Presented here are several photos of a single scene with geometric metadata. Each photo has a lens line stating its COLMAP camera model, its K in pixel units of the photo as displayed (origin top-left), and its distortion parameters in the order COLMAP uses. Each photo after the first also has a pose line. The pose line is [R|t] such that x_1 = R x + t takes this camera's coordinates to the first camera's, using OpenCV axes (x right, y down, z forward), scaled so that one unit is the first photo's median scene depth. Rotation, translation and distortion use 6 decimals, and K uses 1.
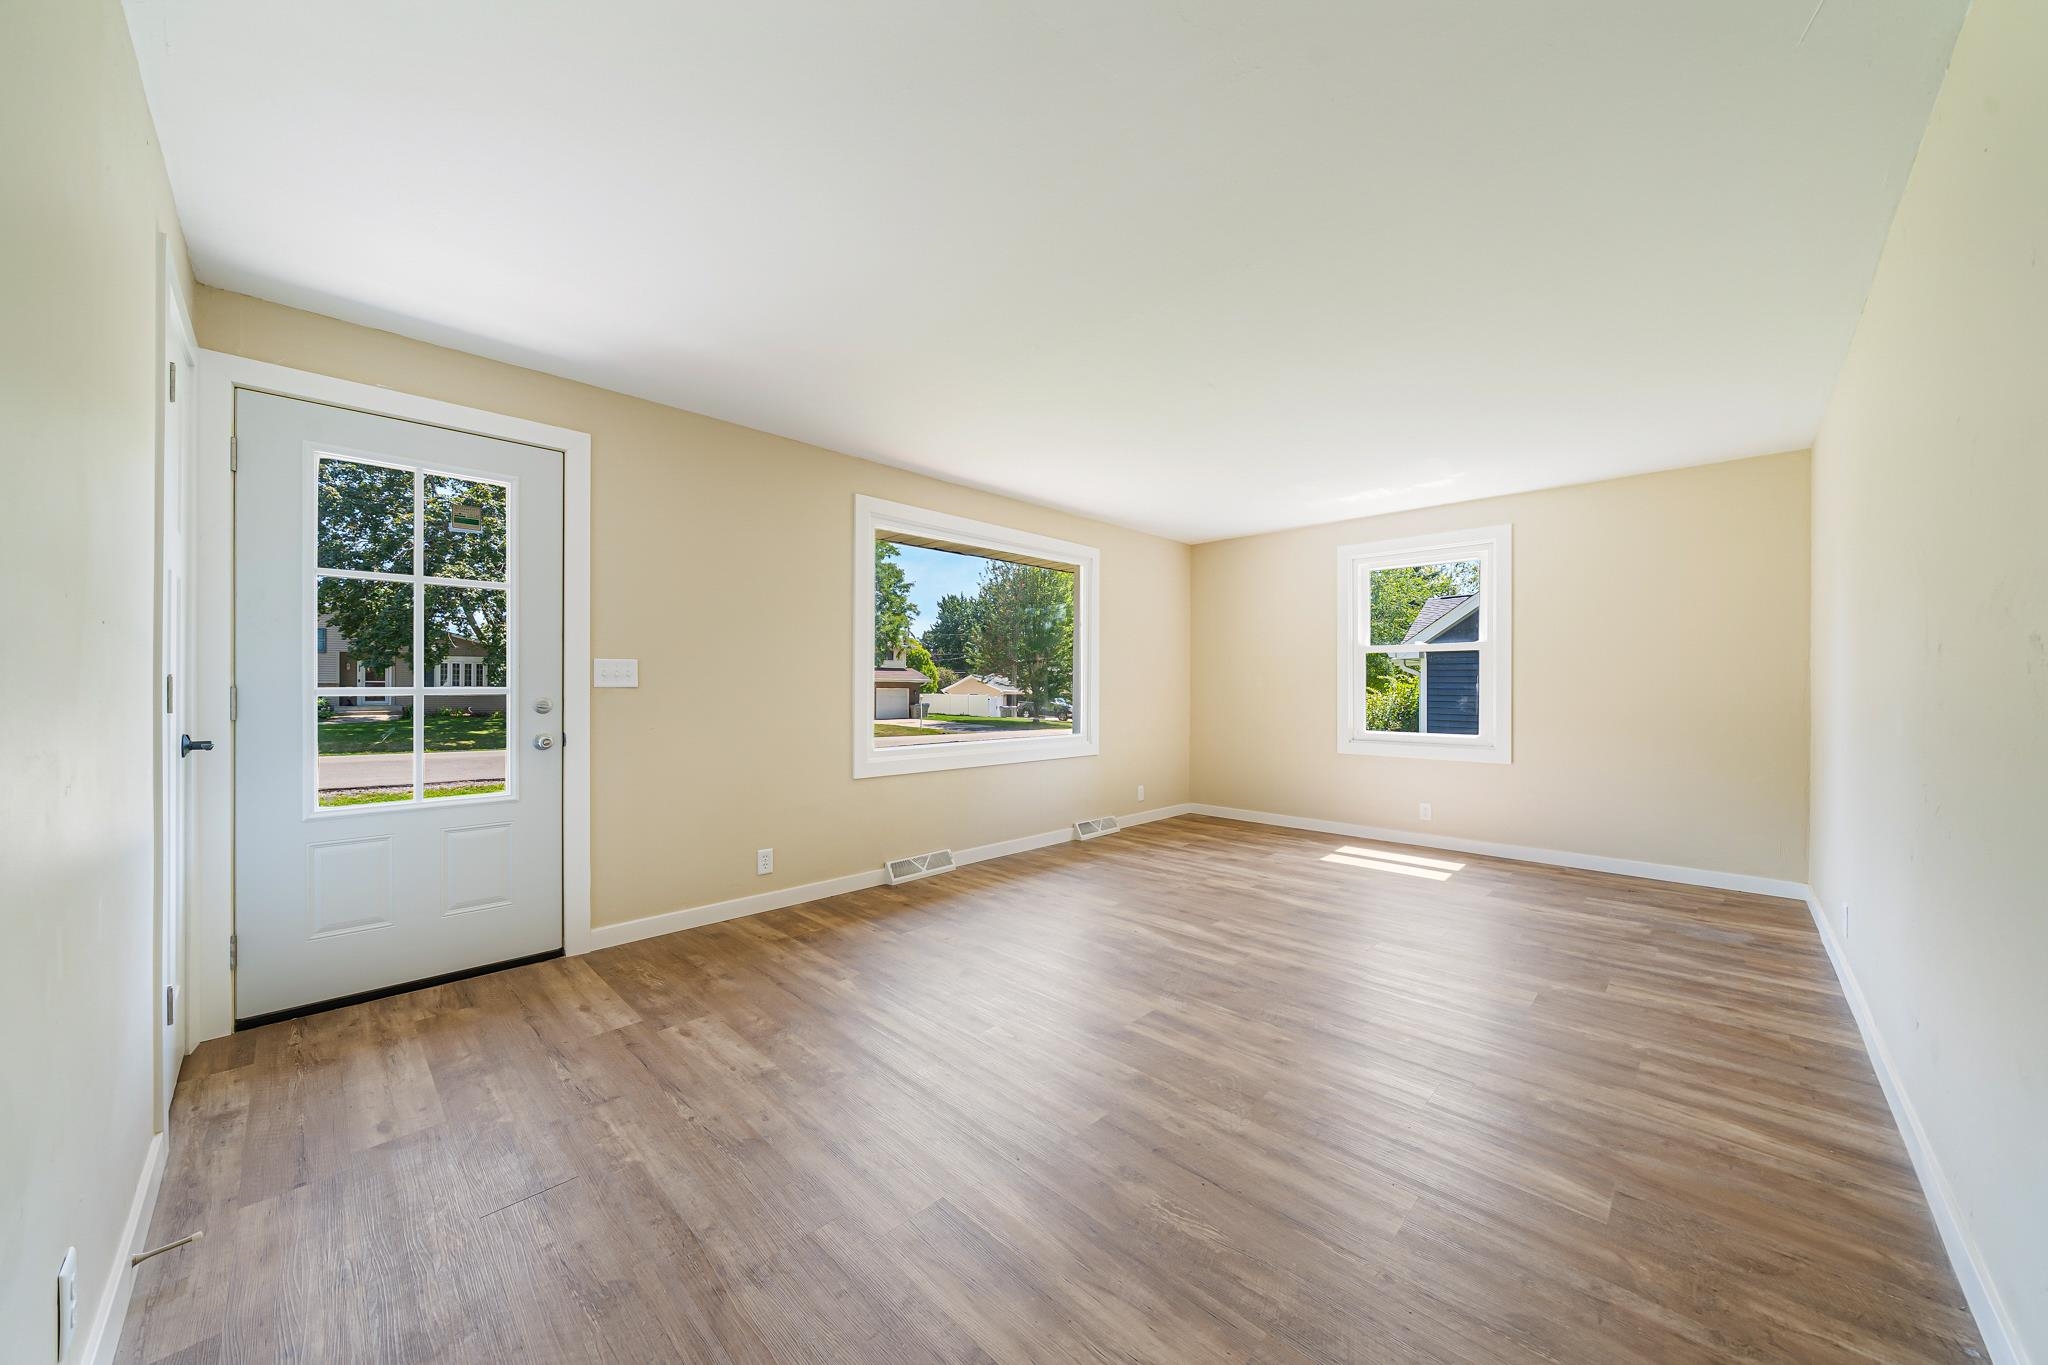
lens RADIAL K [[707.3, 0, 1003.1], [0, 707.3, 686.0], [0, 0, 1]] dist [-0.001924, 0.000052]
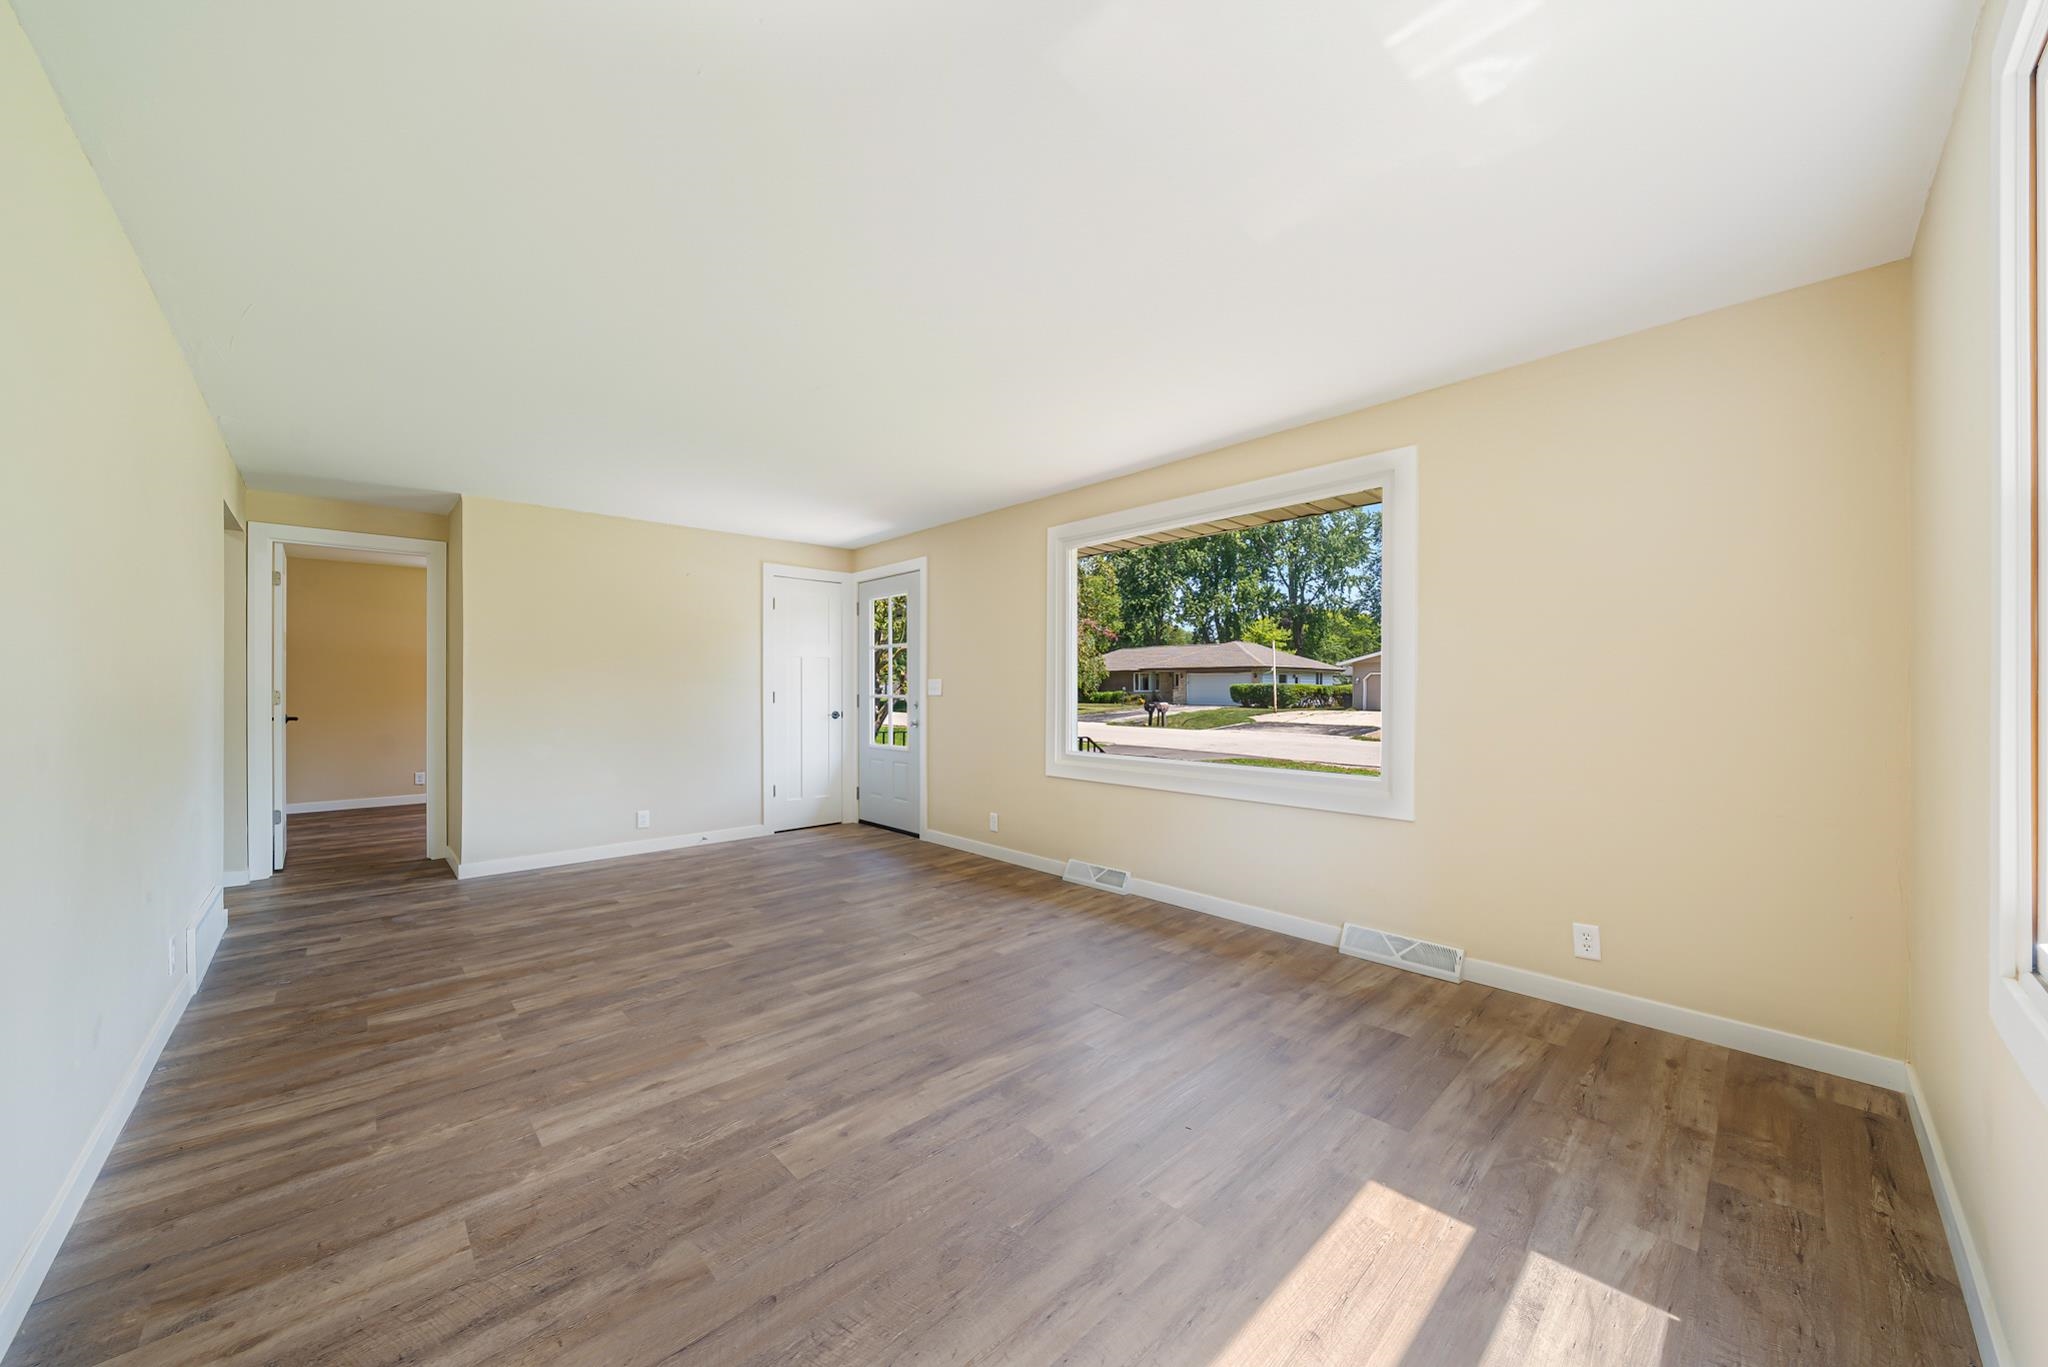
lens RADIAL K [[718.9, 0, 1019.4], [0, 718.9, 680.2], [0, 0, 1]] dist [-0.002082, -0.000171]
pose [[-0.021570, -0.017587, -0.999613, 1.235609], [0.002036, 0.999842, -0.017635, -0.002884], [0.999765, -0.002415, -0.021531, 1.259246]]
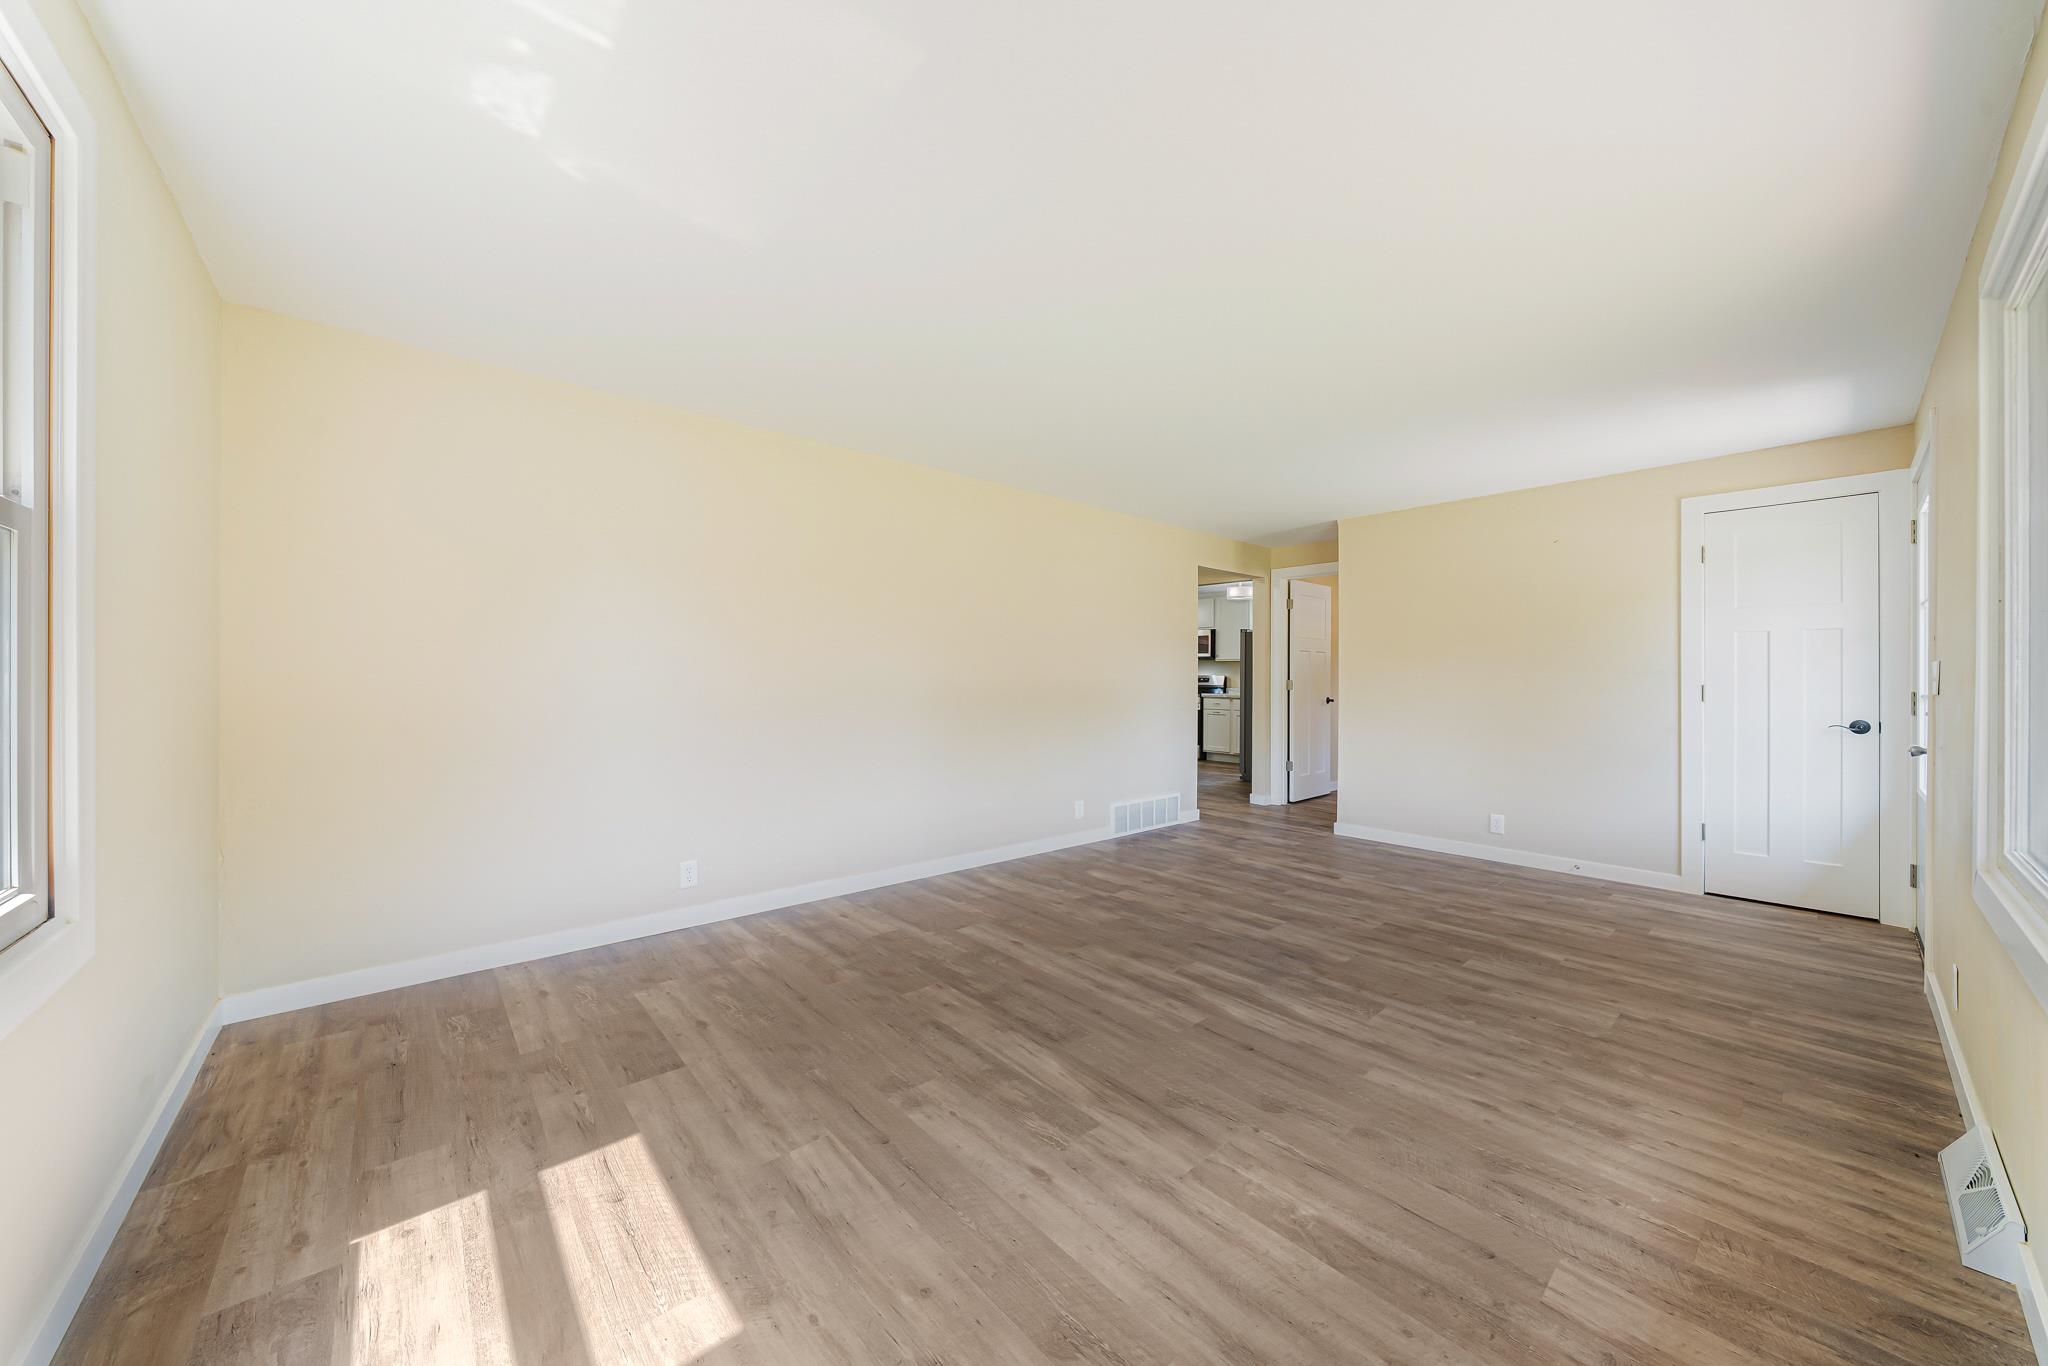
lens RADIAL K [[711.9, 0, 1020.2], [0, 711.9, 681.3], [0, 0, 1]] dist [0.001746, 0.000138]
pose [[-0.998572, -0.007982, 0.052820, 0.496628], [-0.007878, 0.999967, 0.002176, -0.007928], [-0.052836, 0.001757, -0.998602, 1.917413]]
